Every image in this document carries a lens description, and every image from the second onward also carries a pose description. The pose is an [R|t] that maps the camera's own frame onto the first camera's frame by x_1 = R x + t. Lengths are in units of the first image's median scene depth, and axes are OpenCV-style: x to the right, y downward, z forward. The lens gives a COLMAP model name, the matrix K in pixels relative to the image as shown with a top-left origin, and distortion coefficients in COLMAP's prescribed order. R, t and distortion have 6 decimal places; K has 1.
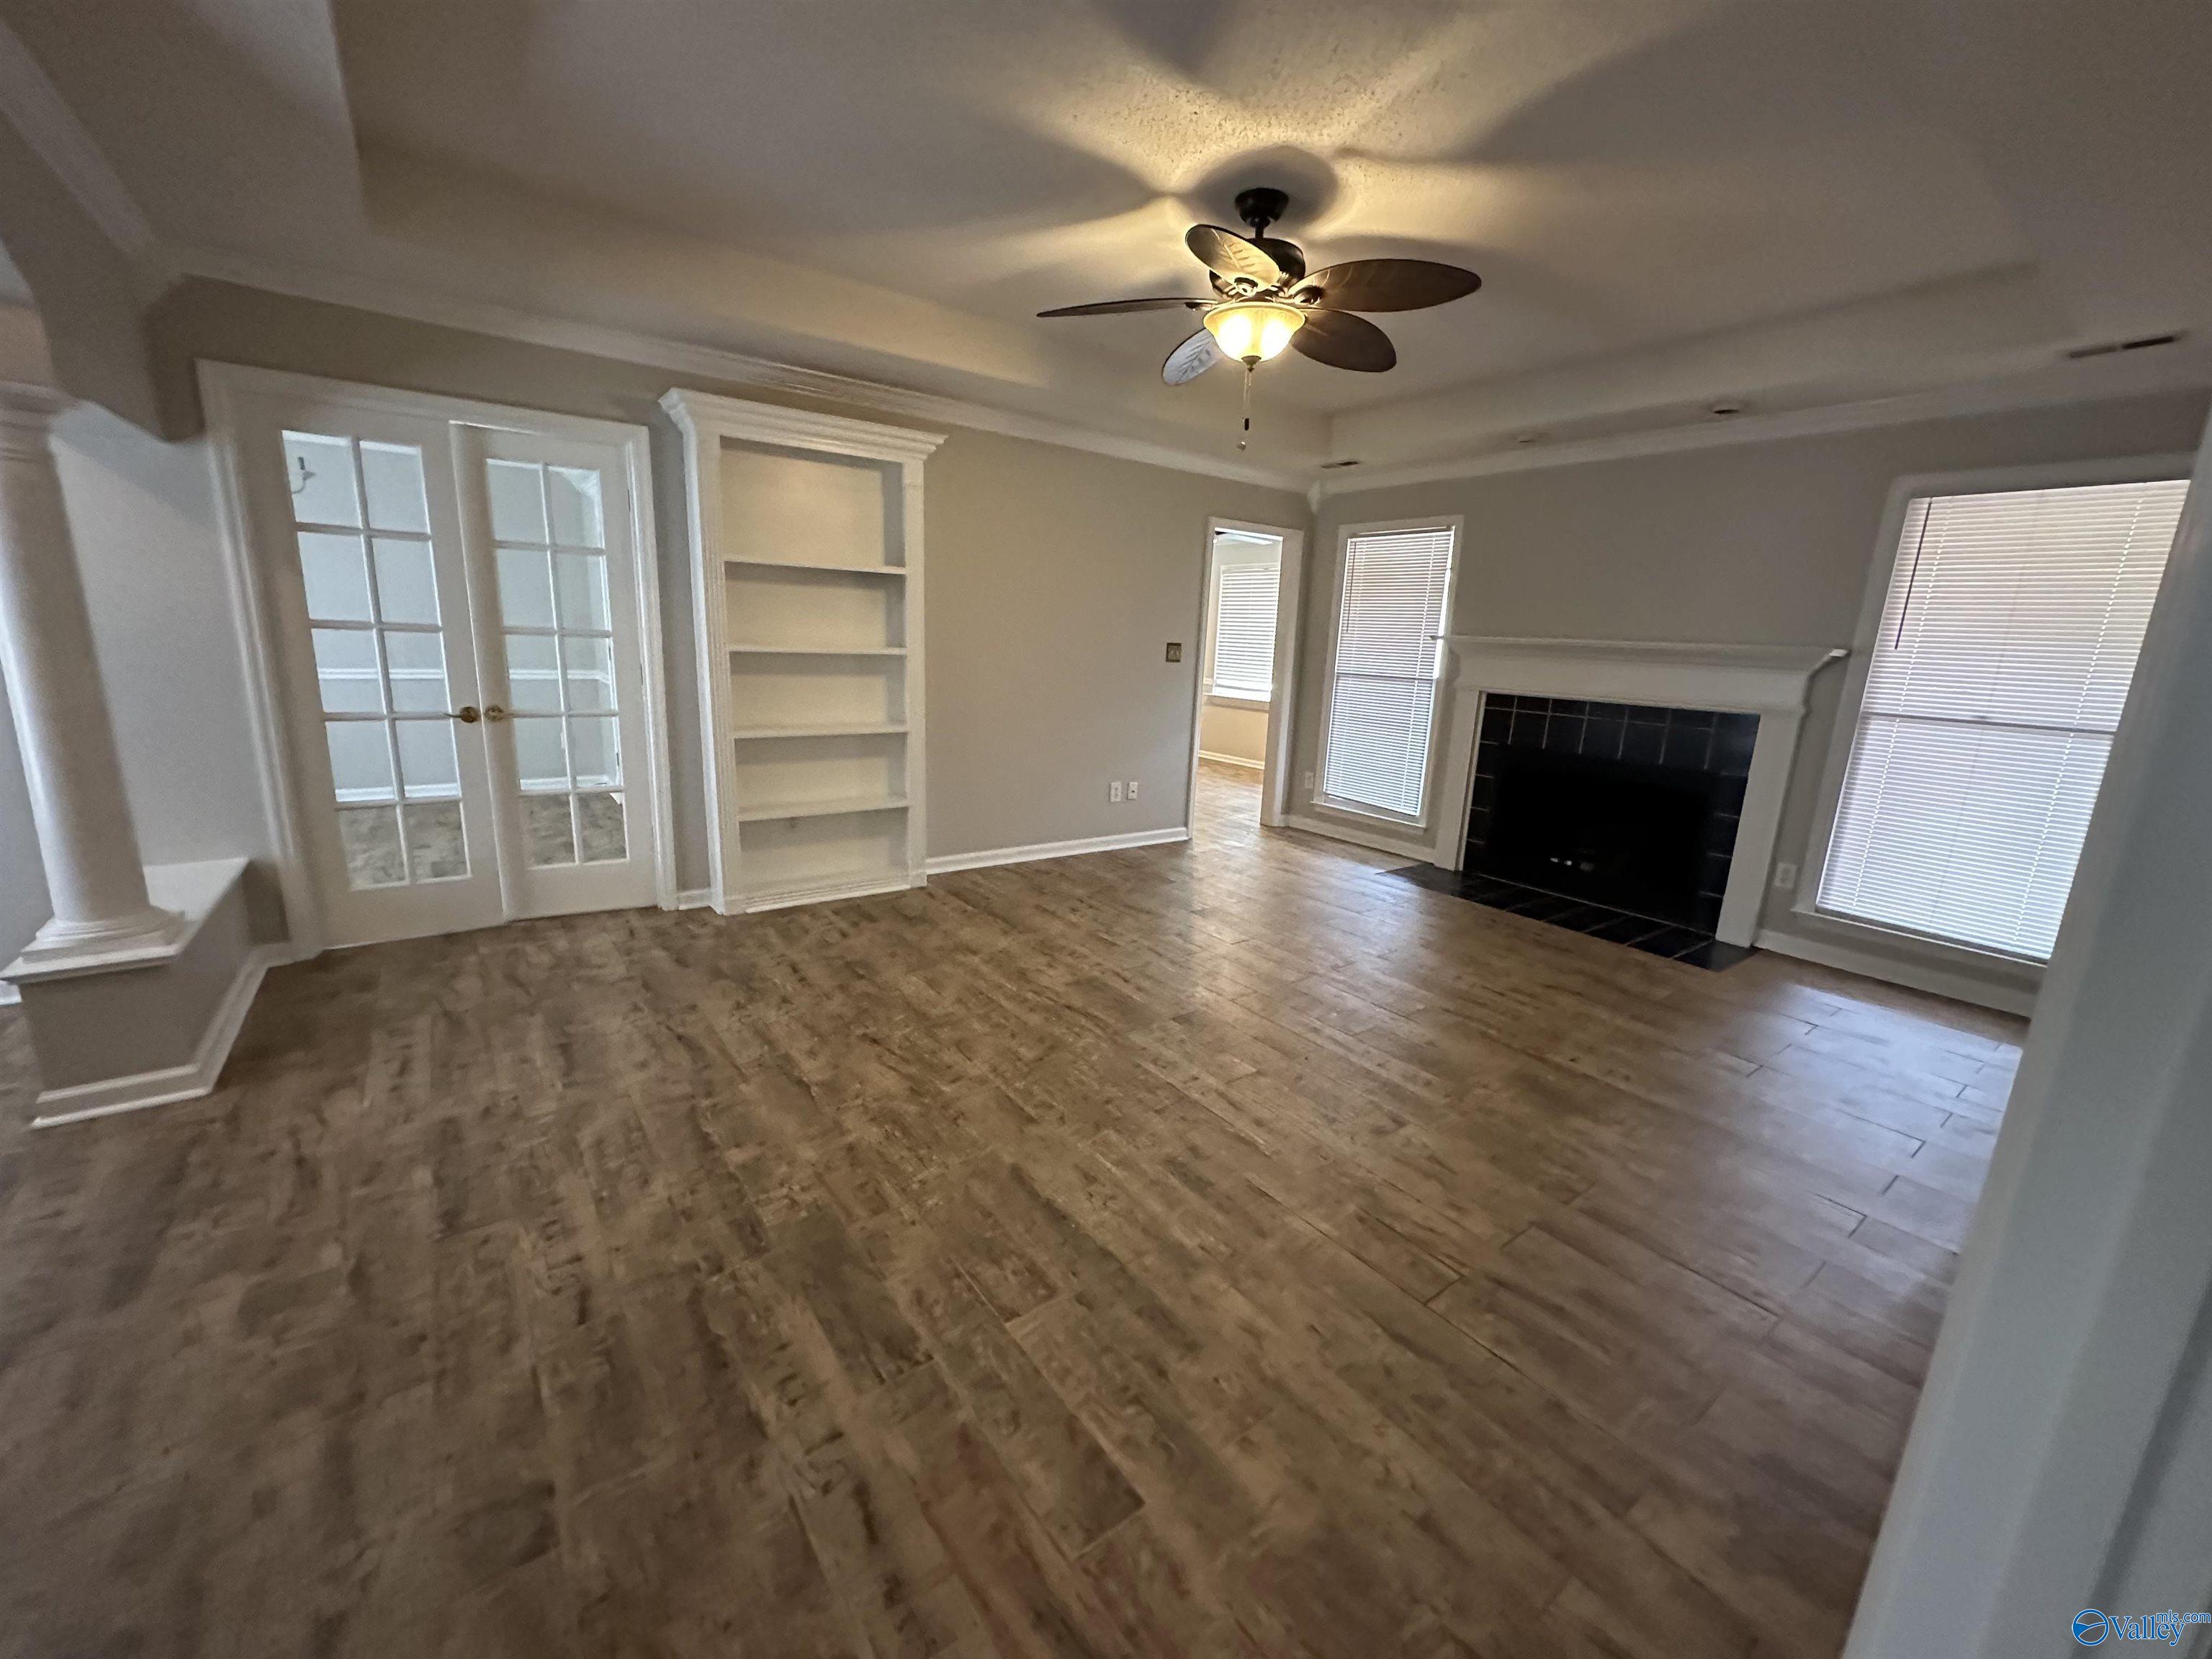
lens RADIAL K [[883.4, 0, 1101.7], [0, 883.4, 829.3], [0, 0, 1]] dist [-0.001382, 0.000049]
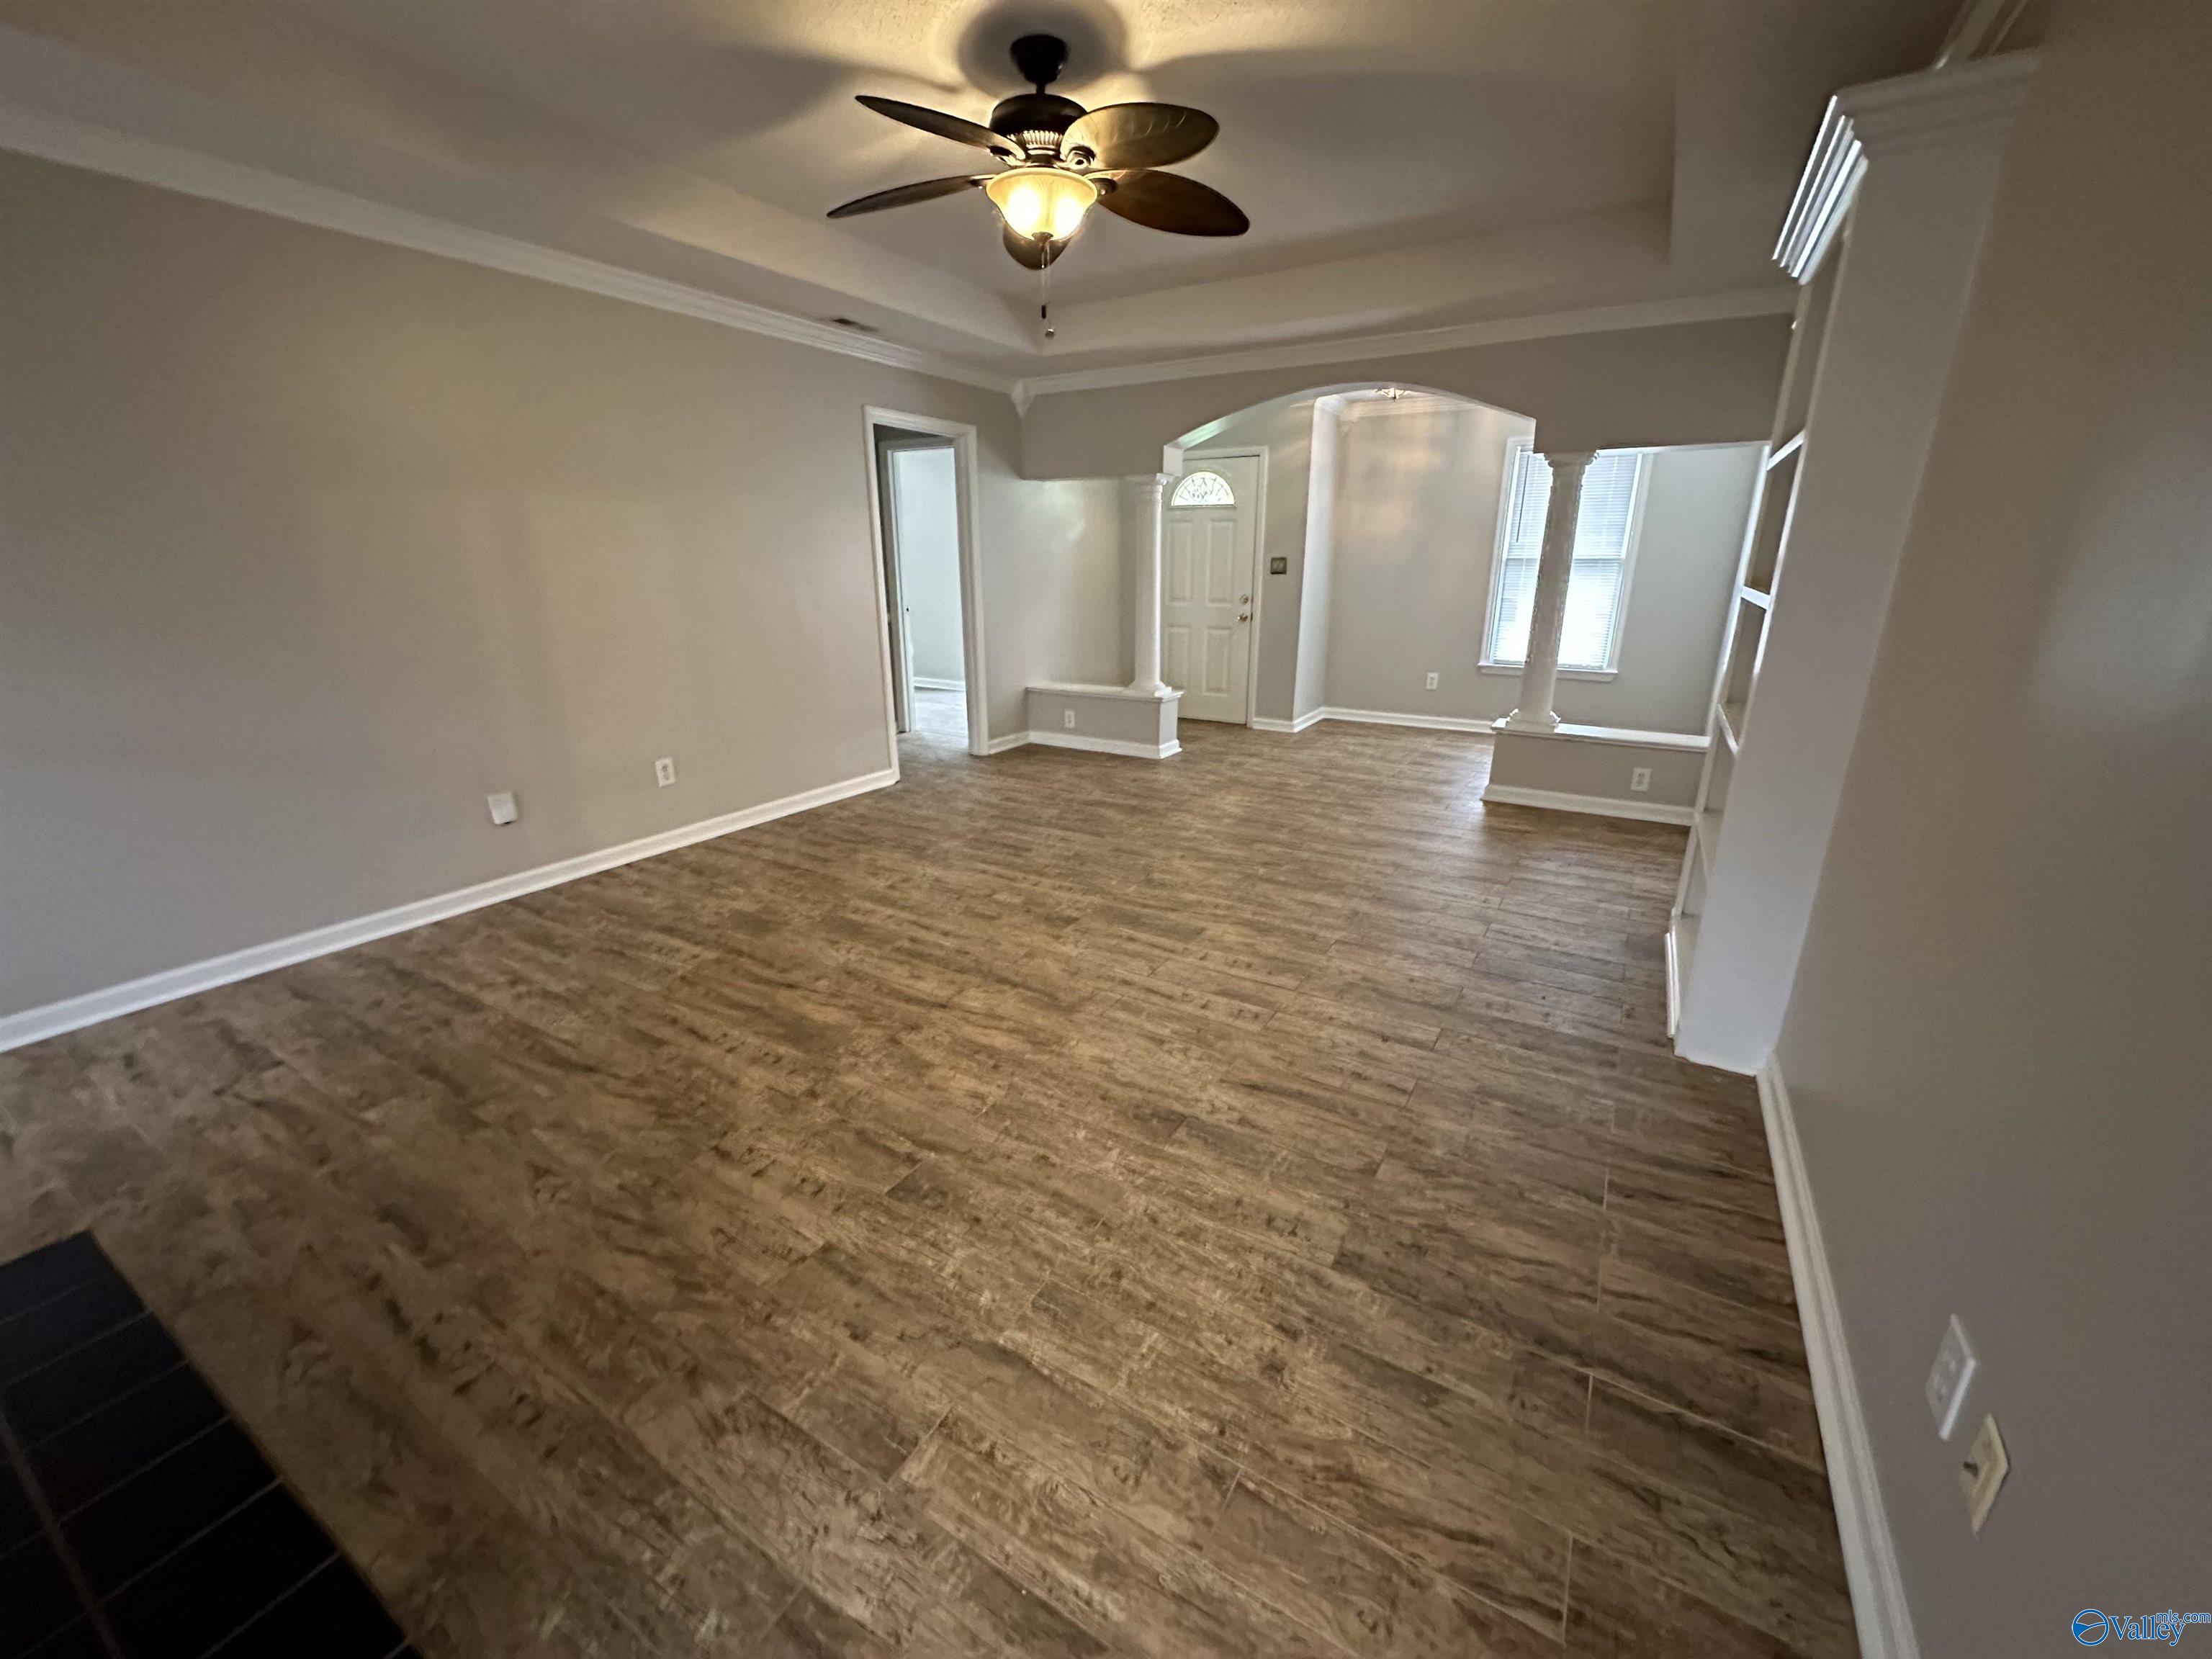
lens RADIAL K [[883.4, 0, 1100.3], [0, 883.4, 830.3], [0, 0, 1]] dist [-0.001382, 0.000049]
pose [[-0.925458, 0.073098, -0.371732, 0.489617], [-0.118656, 0.875916, 0.467645, -0.416209], [0.359790, 0.476894, -0.801950, 1.999483]]
